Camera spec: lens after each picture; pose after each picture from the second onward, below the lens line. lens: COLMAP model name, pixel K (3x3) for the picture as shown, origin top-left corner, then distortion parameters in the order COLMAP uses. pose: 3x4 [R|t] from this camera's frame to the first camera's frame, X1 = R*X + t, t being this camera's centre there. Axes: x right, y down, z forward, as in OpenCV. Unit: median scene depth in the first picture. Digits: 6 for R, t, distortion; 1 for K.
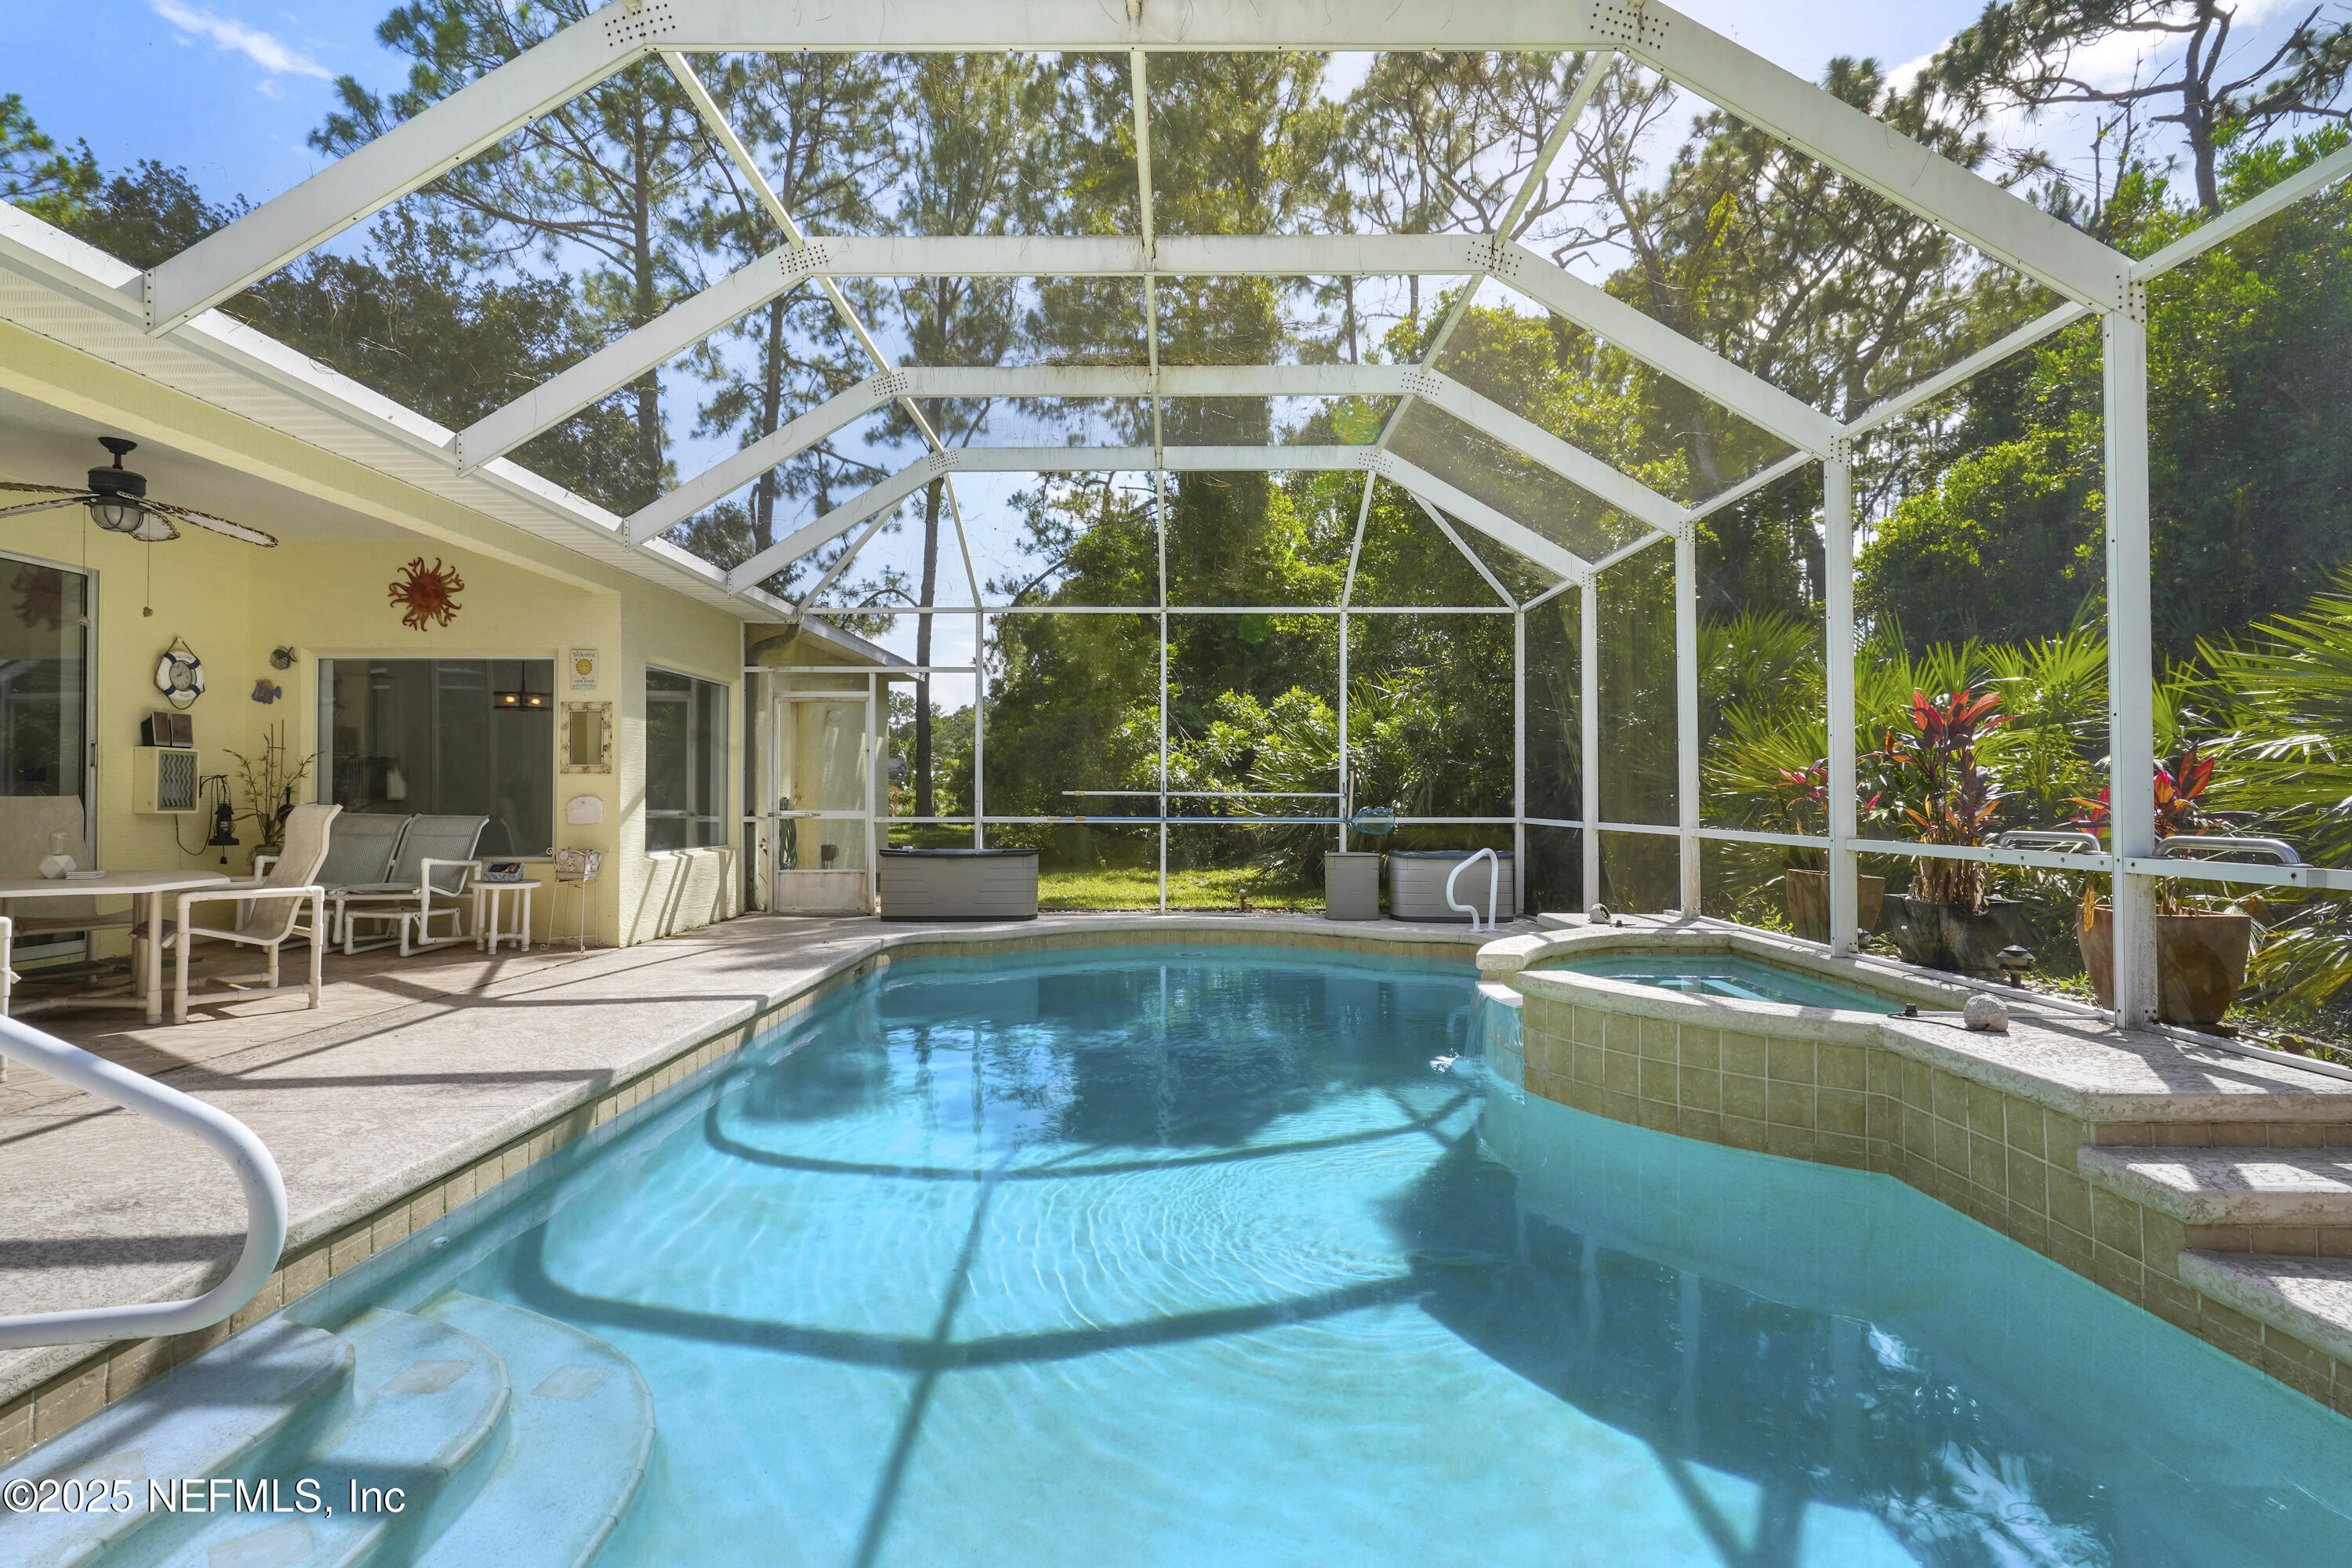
lens RADIAL K [[1156.8, 0, 1167.2], [0, 1156.8, 781.7], [0, 0, 1]] dist [-0.008335, 0.005909]
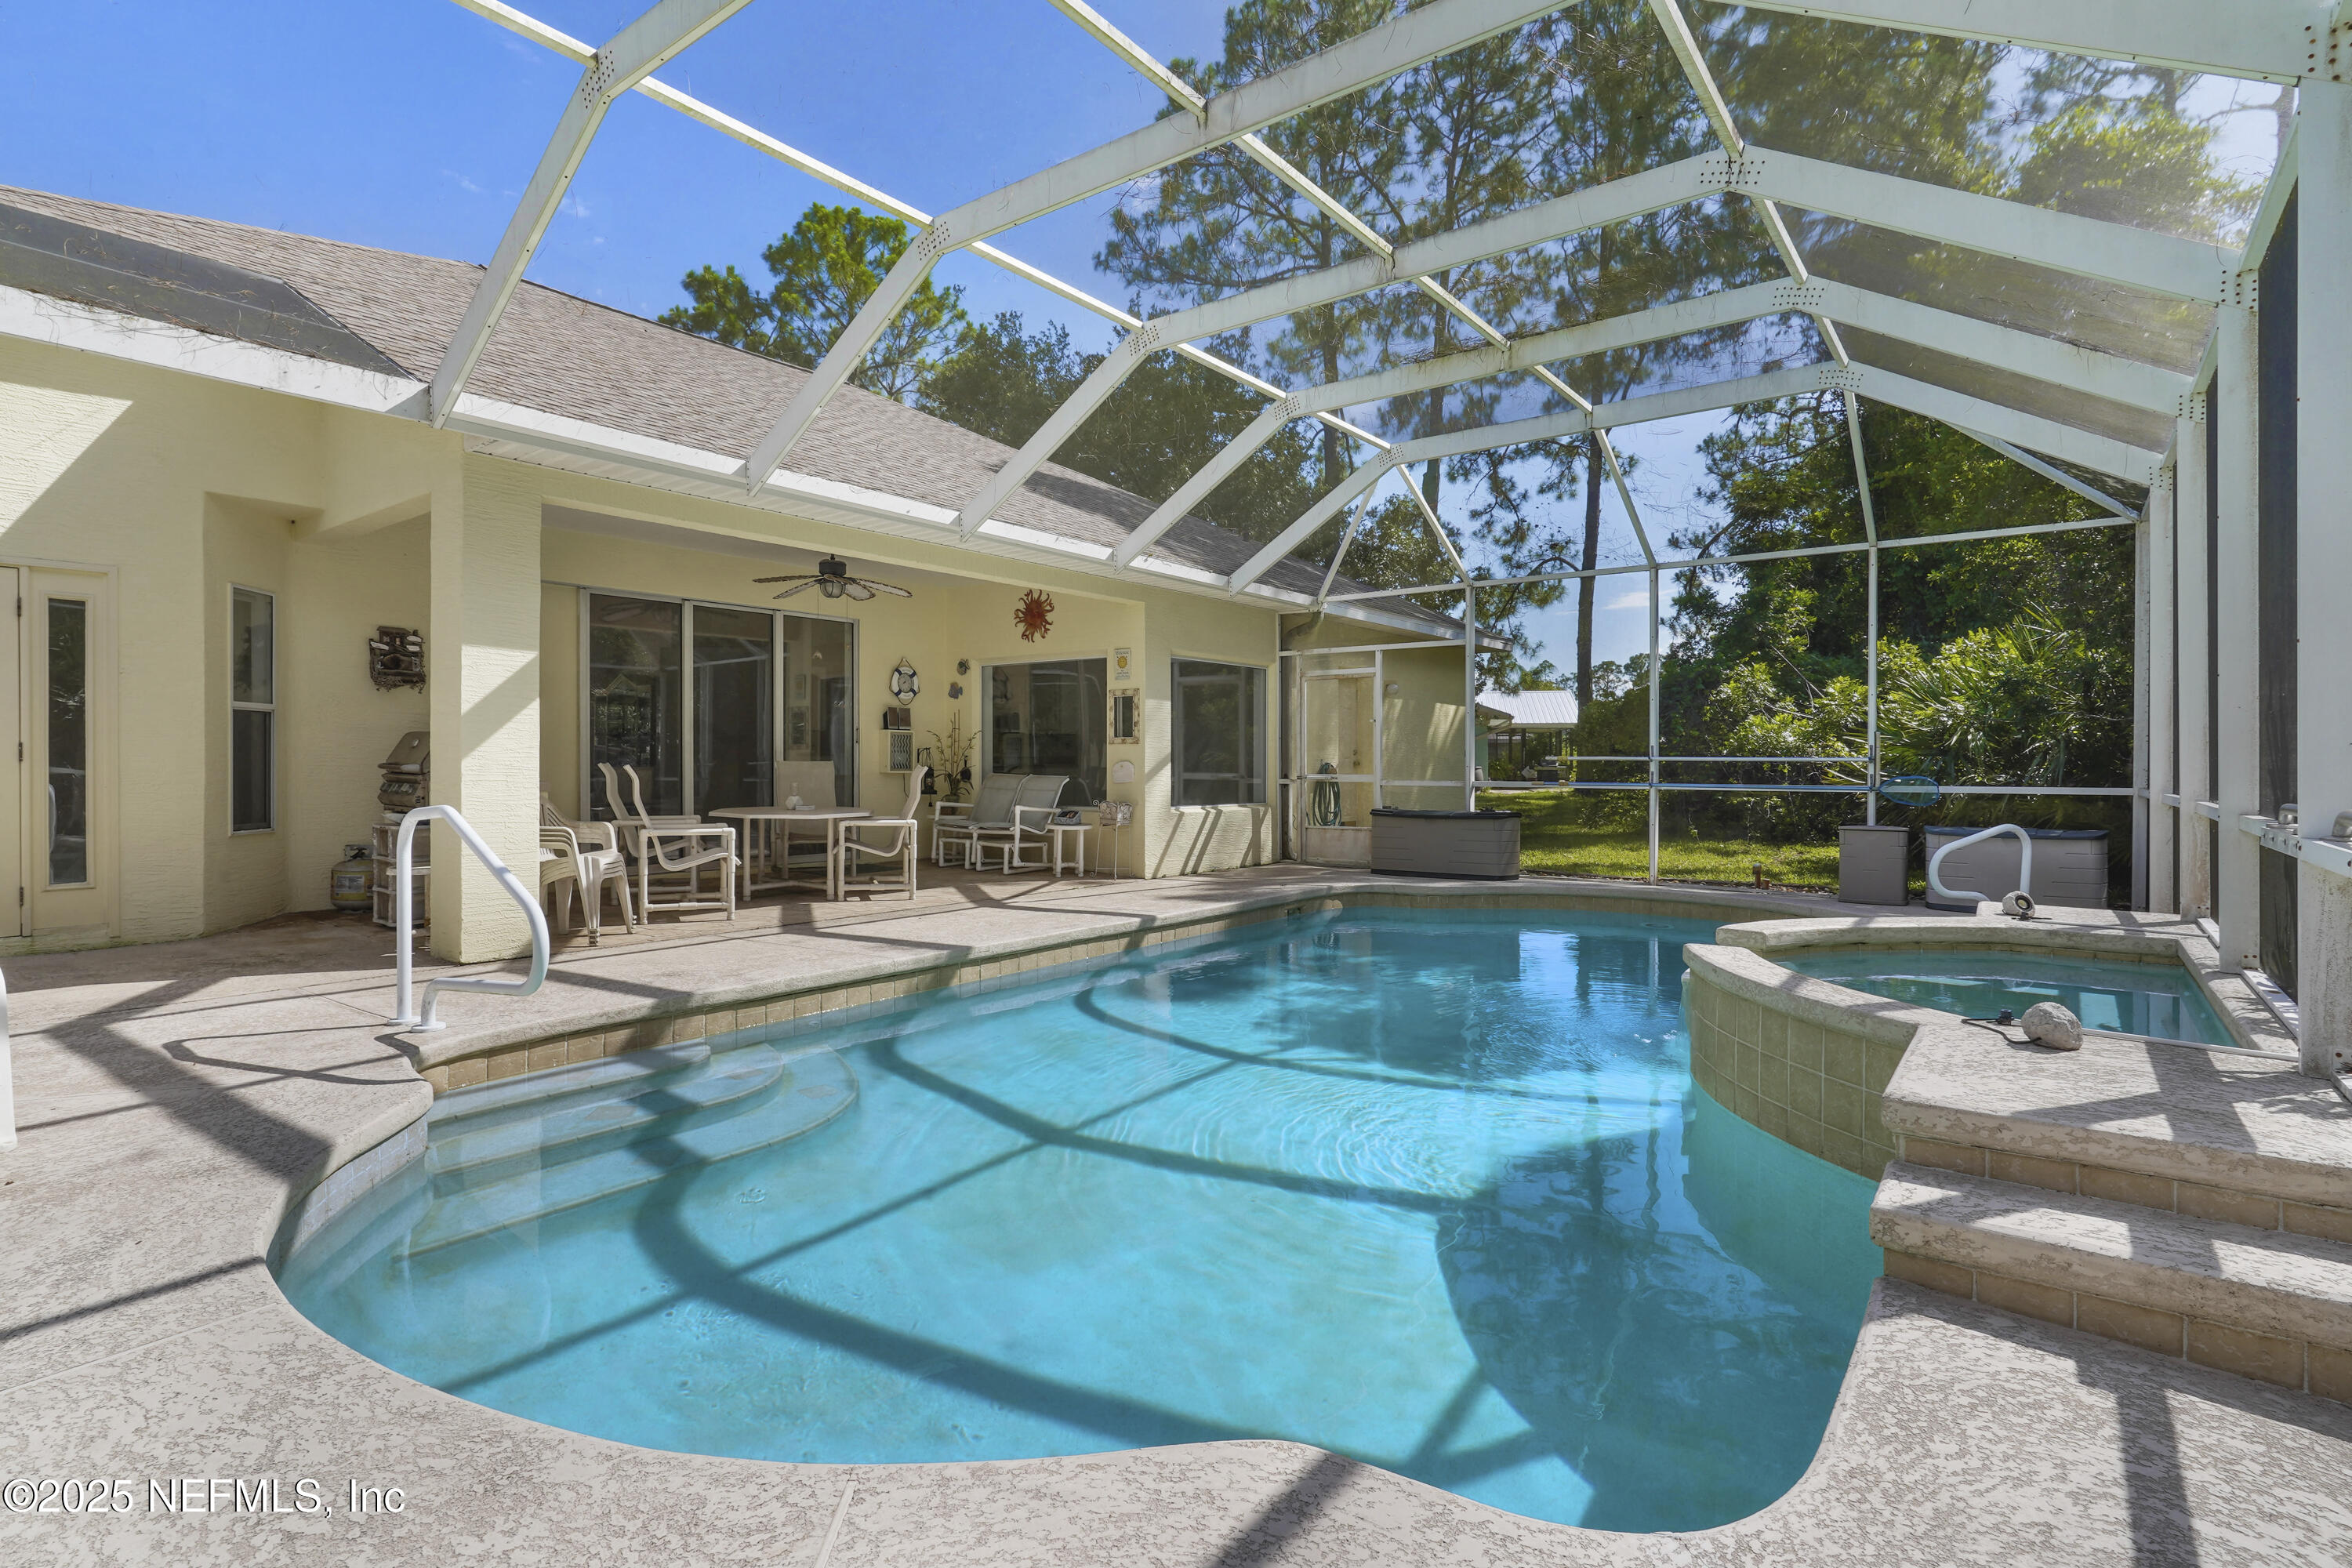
lens RADIAL K [[1155.2, 0, 1181.8], [0, 1155.2, 766.2], [0, 0, 1]] dist [-0.010181, 0.007285]
pose [[0.797223, 0.000849, -0.603684, 0.326729], [0.007953, 0.999897, 0.011909, 0.002945], [0.603632, -0.014295, 0.797135, -0.000108]]
